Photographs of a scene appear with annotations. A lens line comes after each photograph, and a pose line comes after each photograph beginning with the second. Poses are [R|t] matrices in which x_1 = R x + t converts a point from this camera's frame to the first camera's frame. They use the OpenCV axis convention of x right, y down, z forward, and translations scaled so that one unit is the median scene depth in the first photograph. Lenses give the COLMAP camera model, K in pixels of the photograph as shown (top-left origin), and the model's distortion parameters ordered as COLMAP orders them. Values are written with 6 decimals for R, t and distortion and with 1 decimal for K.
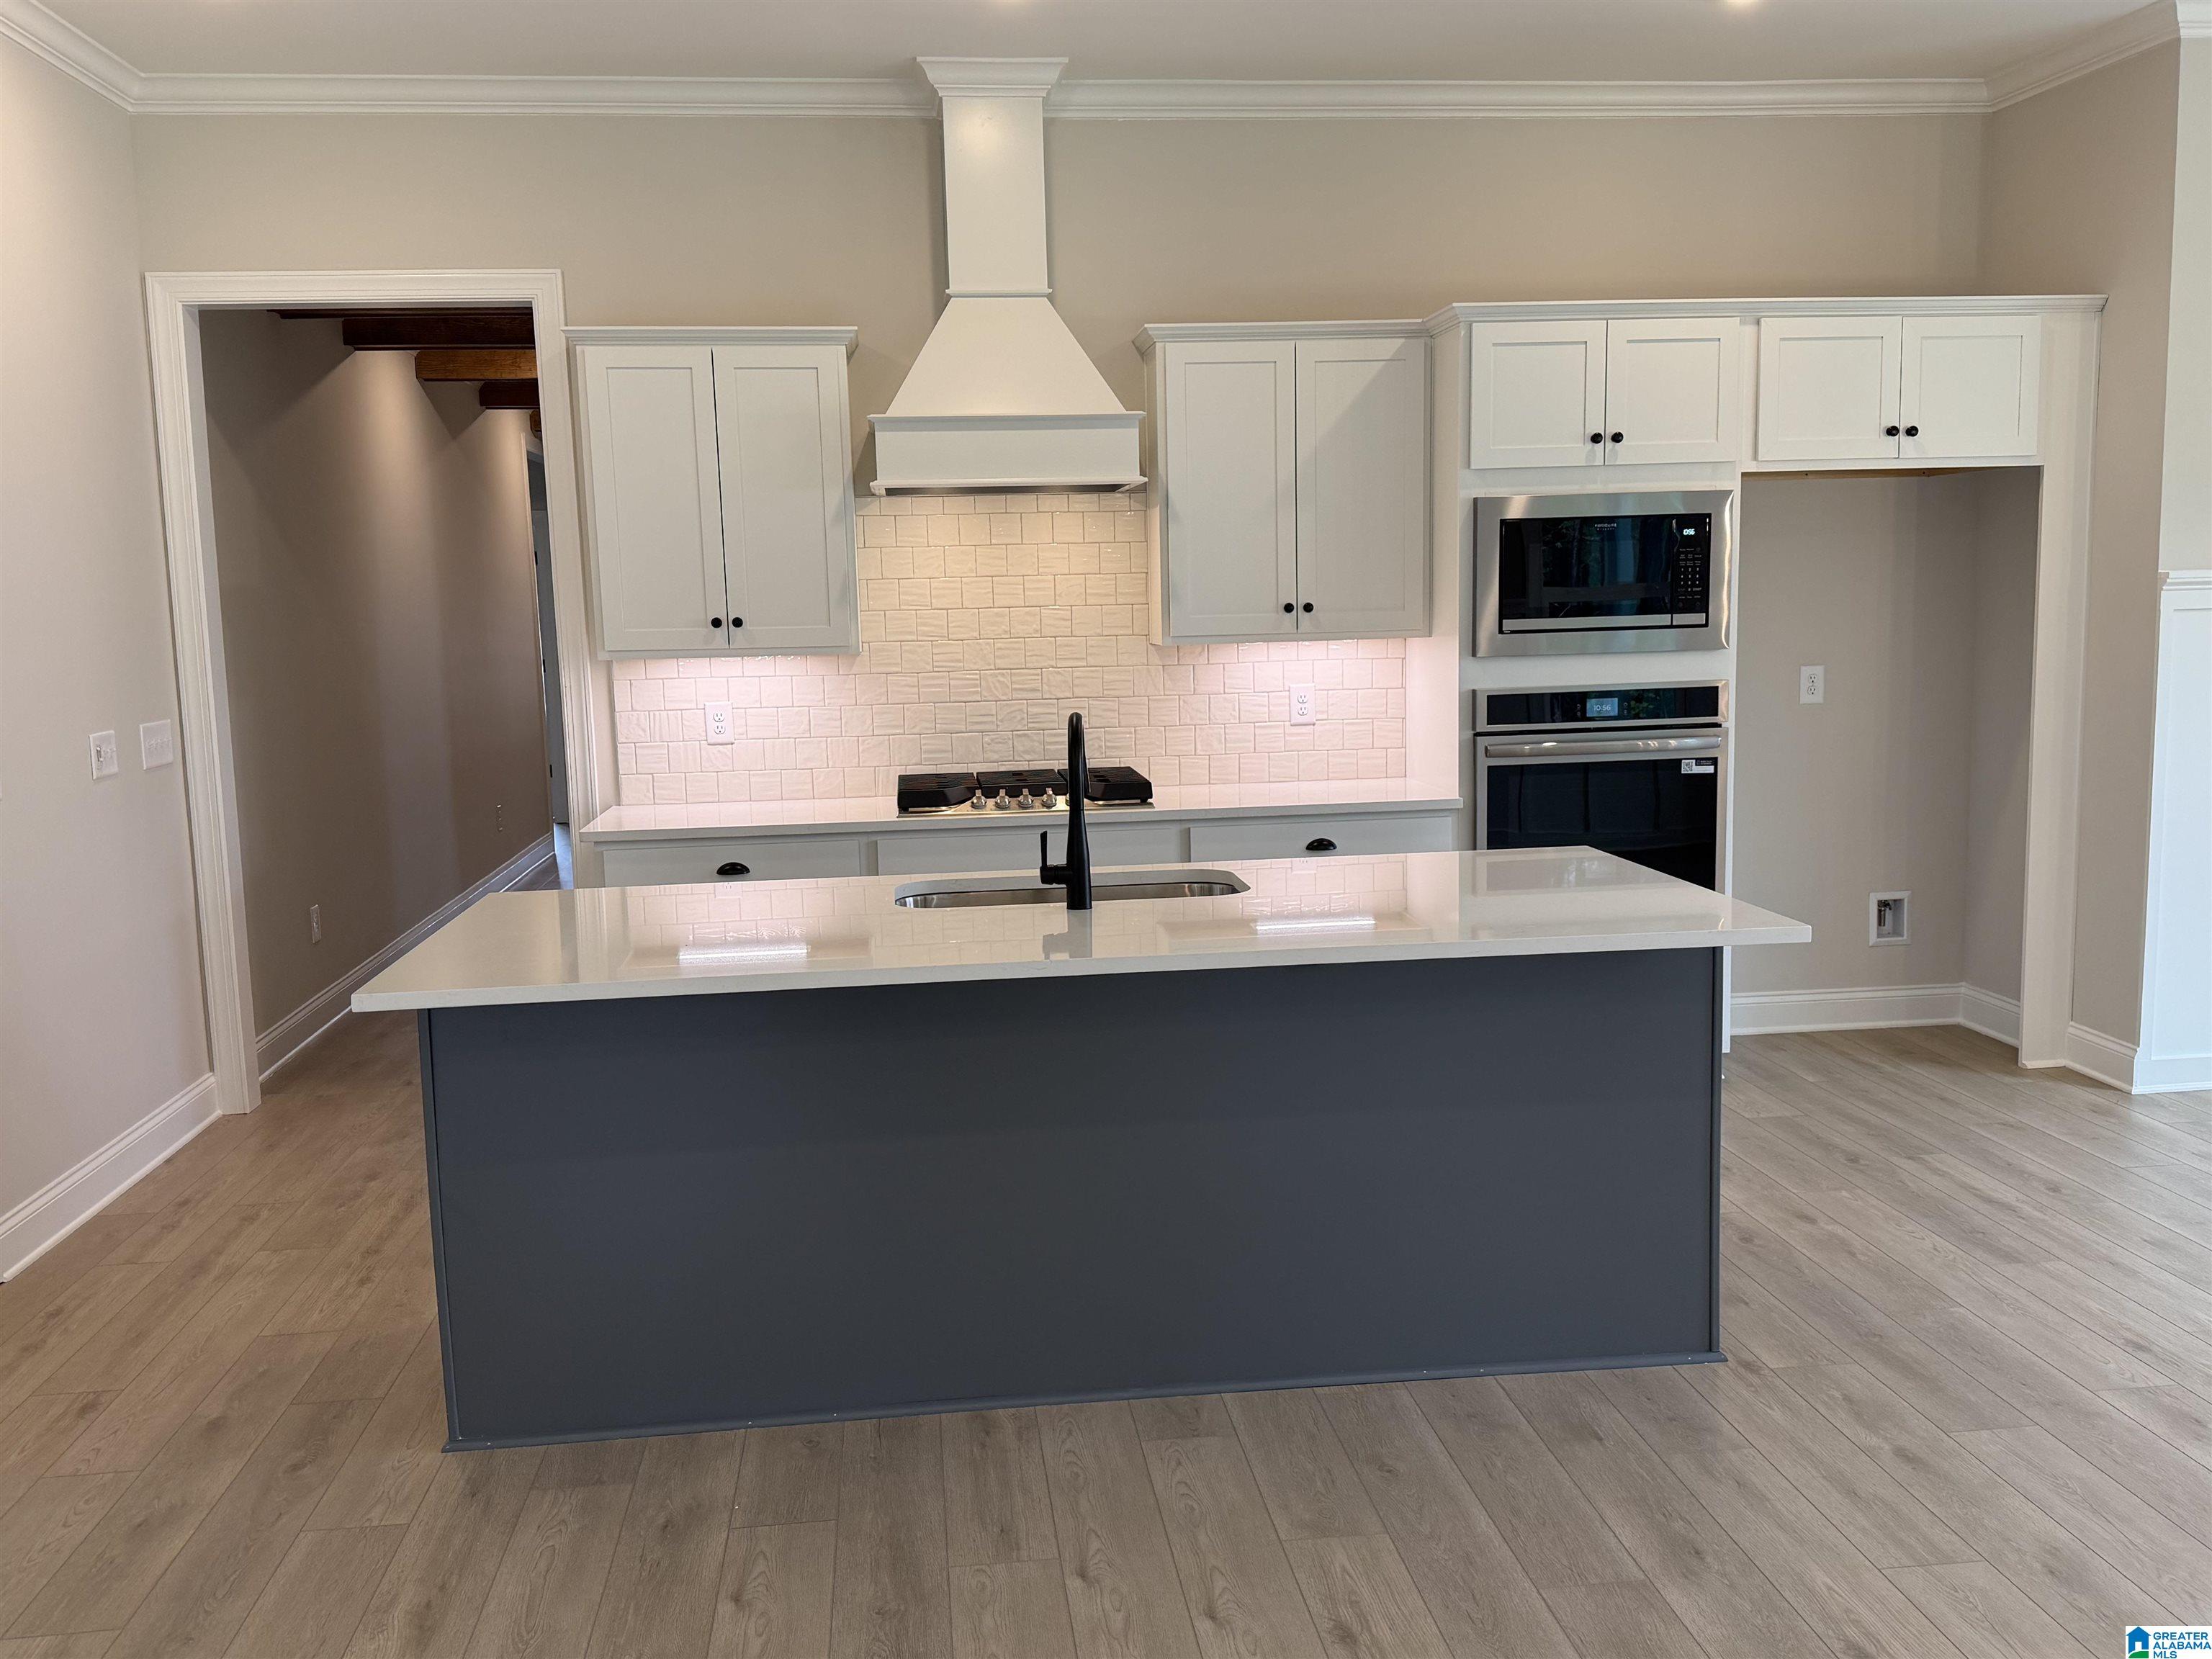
lens RADIAL K [[1926.1, 0, 1106.0], [0, 1926.1, 829.5], [0, 0, 1]] dist [0.142144, -0.303728]
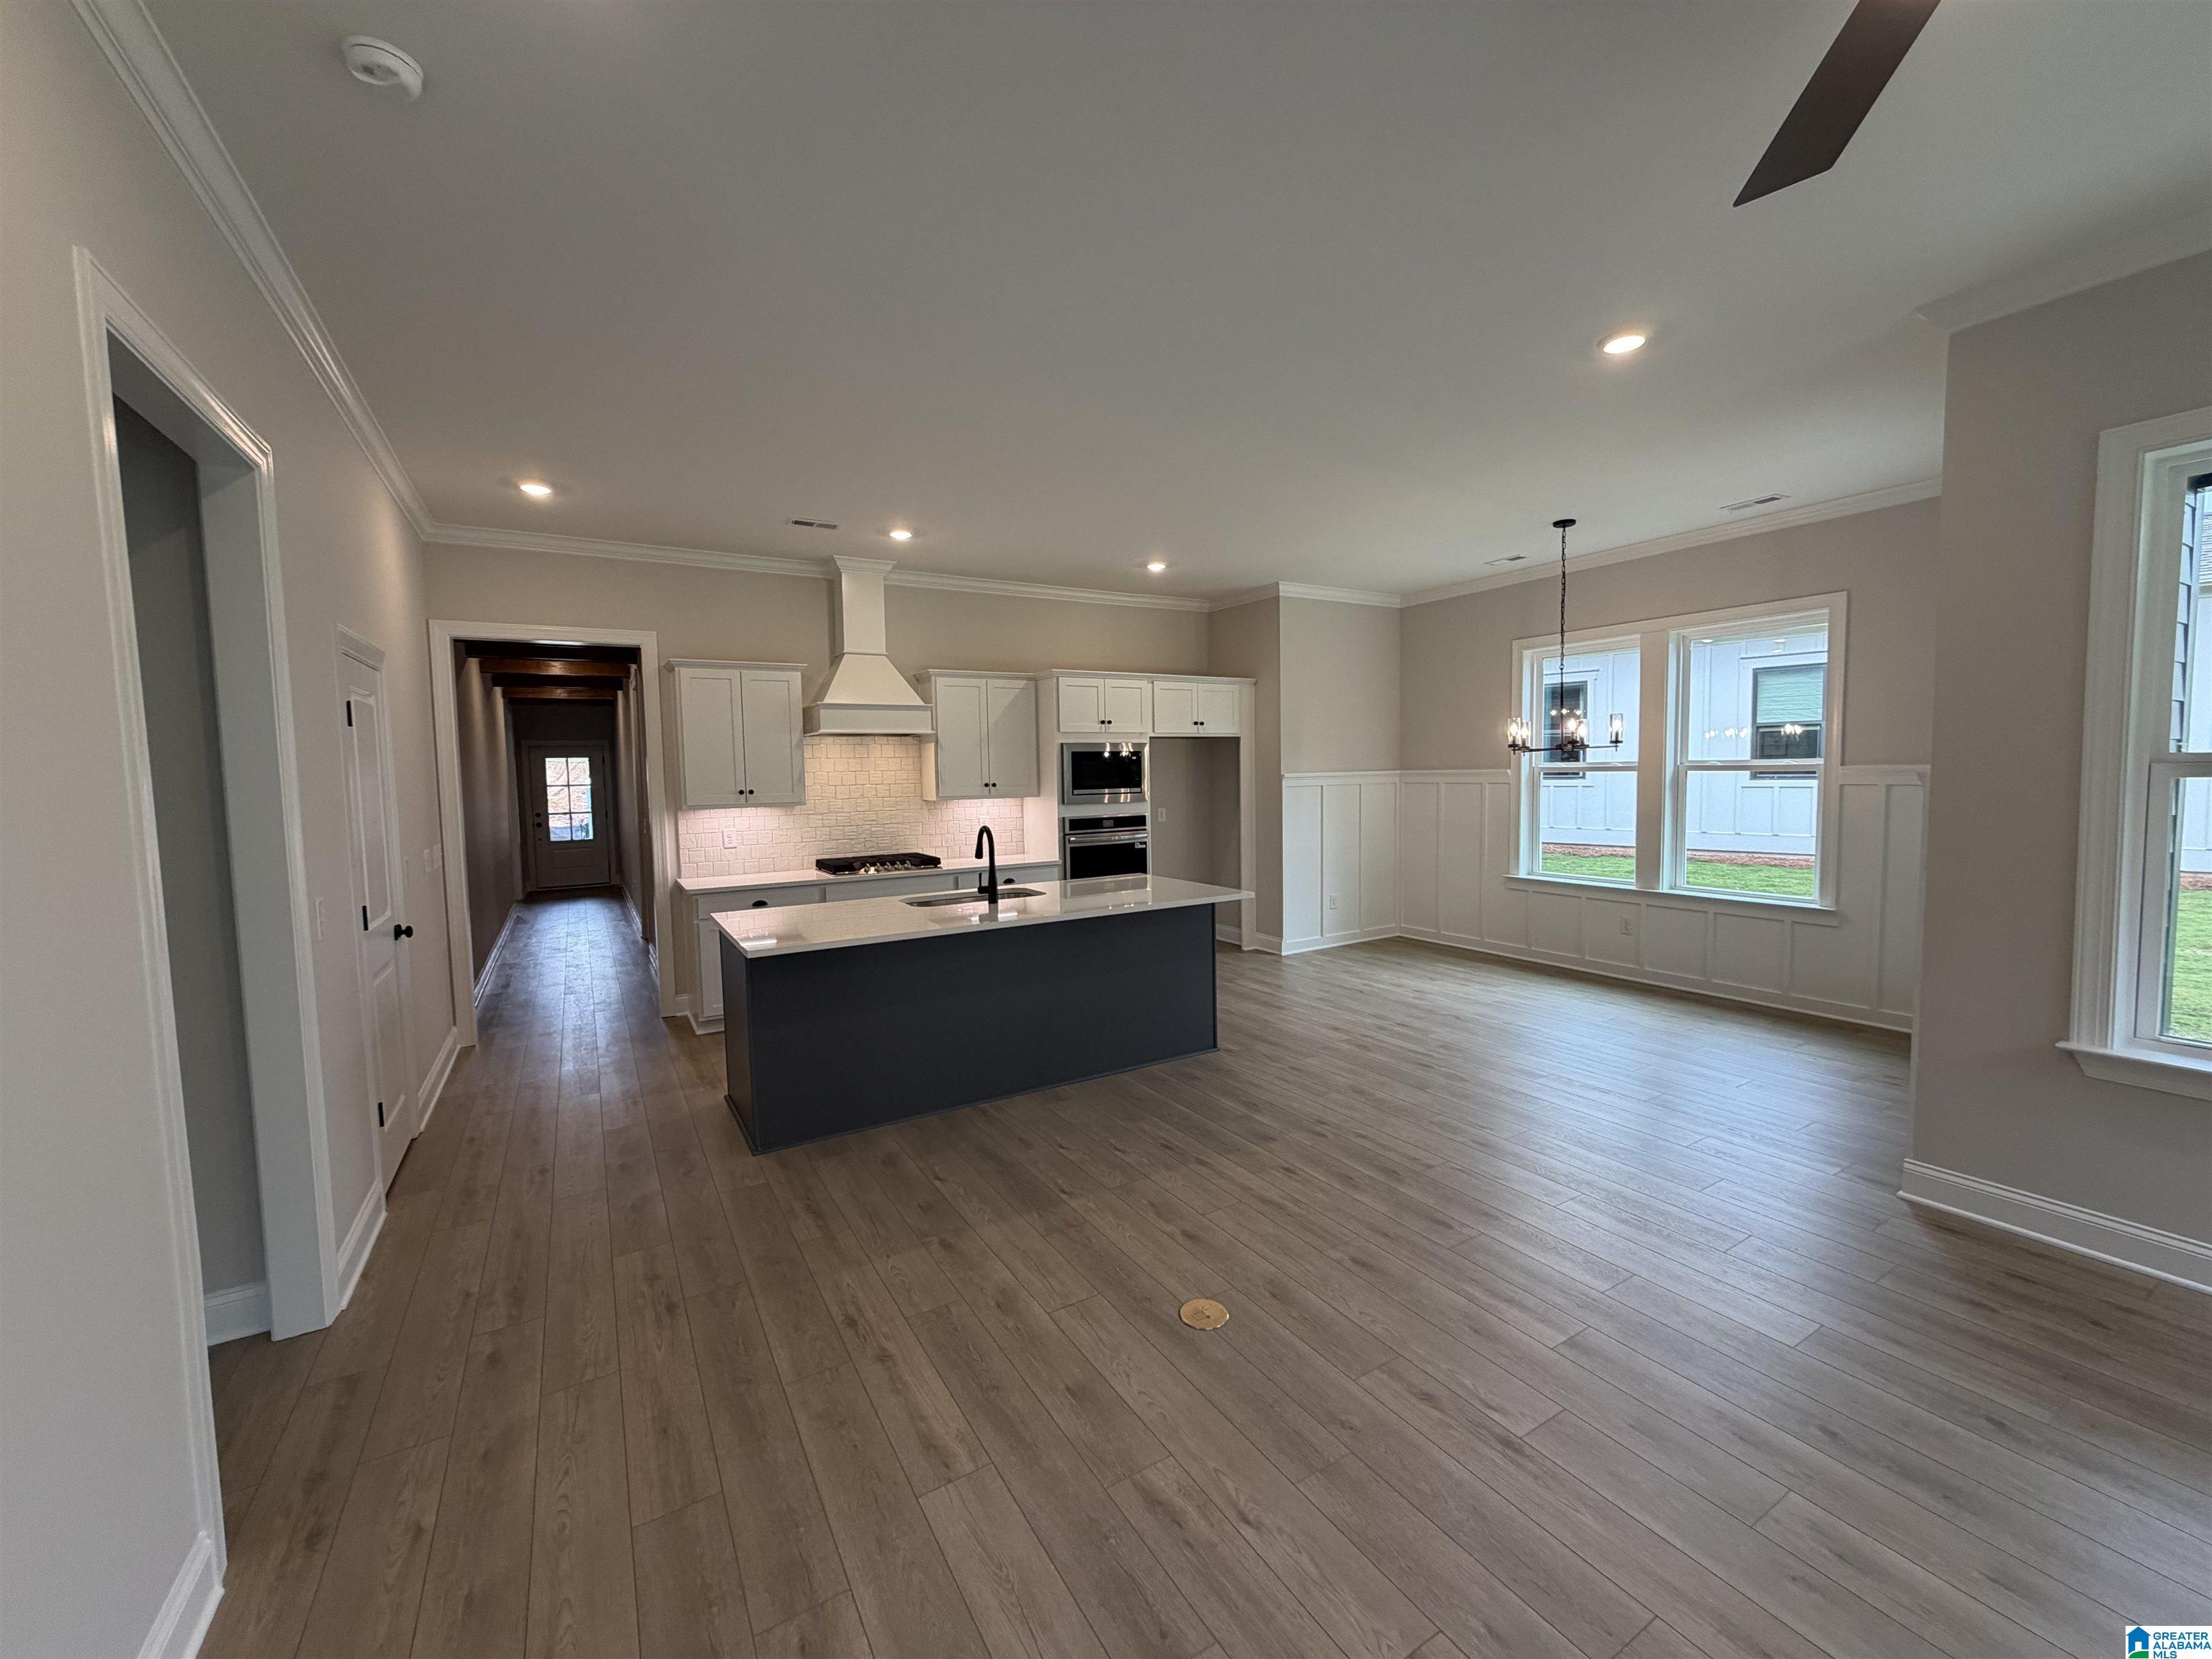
lens RADIAL K [[881.8, 0, 1106.0], [0, 881.8, 829.5], [0, 0, 1]] dist [-0.012603, 0.000004]
pose [[0.908178, -0.020487, 0.418083, -0.243962], [0.048505, 0.997224, -0.056499, 0.011912], [-0.415765, 0.071590, 0.906650, -0.074475]]
